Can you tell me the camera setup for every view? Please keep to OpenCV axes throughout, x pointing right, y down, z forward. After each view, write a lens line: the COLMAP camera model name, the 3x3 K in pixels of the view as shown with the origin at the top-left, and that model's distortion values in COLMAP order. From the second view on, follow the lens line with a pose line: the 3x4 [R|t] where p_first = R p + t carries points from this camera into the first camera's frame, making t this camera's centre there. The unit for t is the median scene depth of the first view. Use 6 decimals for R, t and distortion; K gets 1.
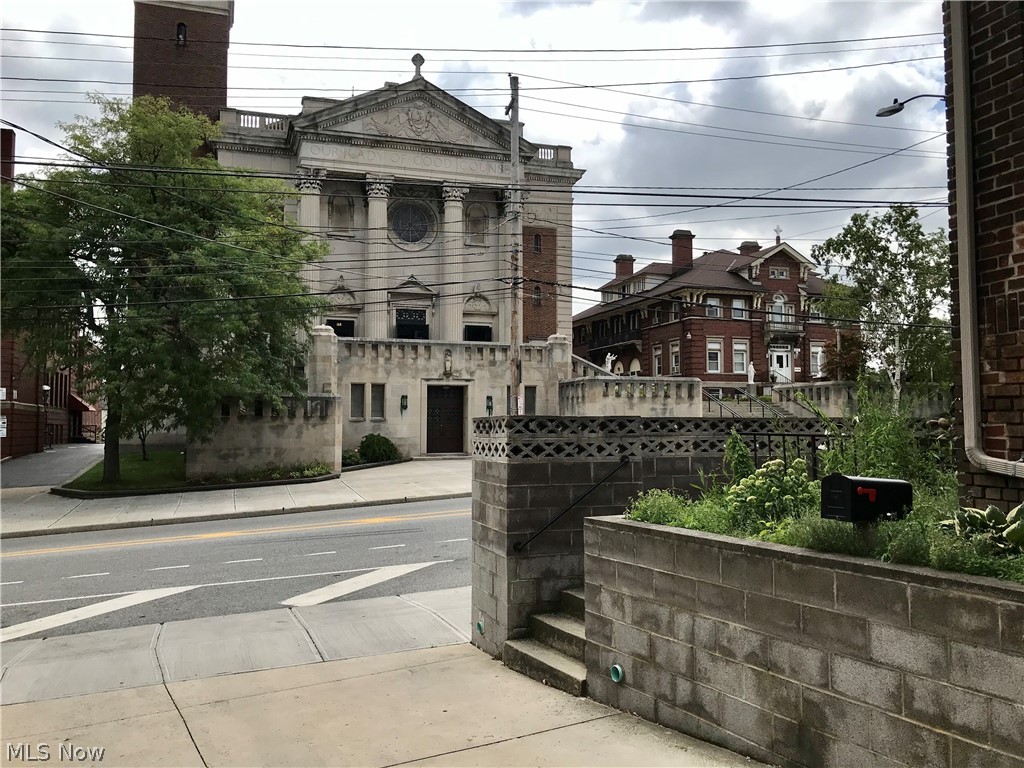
lens RADIAL K [[831.9, 0, 518.2], [0, 831.9, 392.4], [0, 0, 1]] dist [0.029292, -0.030507]
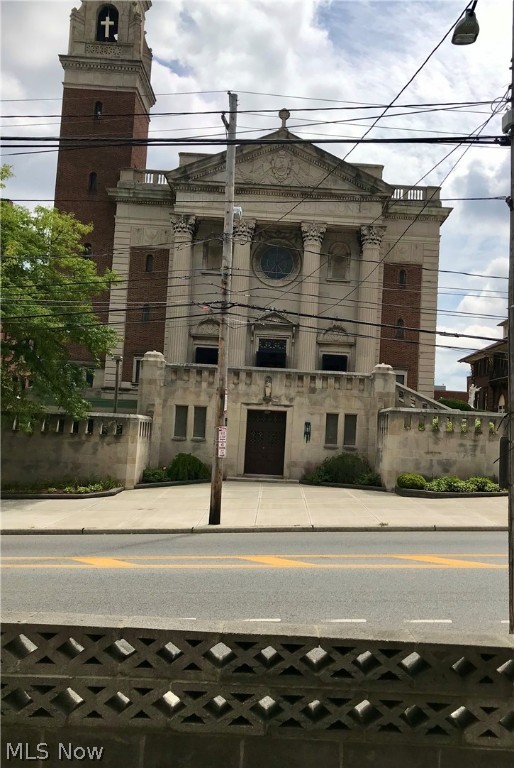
lens RADIAL K [[696.2, 0, 257.2], [0, 696.2, 376.7], [0, 0, 1]] dist [0.057310, -0.008822]
pose [[0.955298, 0.027620, -0.294351, 0.158106], [-0.042299, 0.998152, -0.043620, -0.011906], [0.292602, 0.054121, 0.954702, 0.151096]]
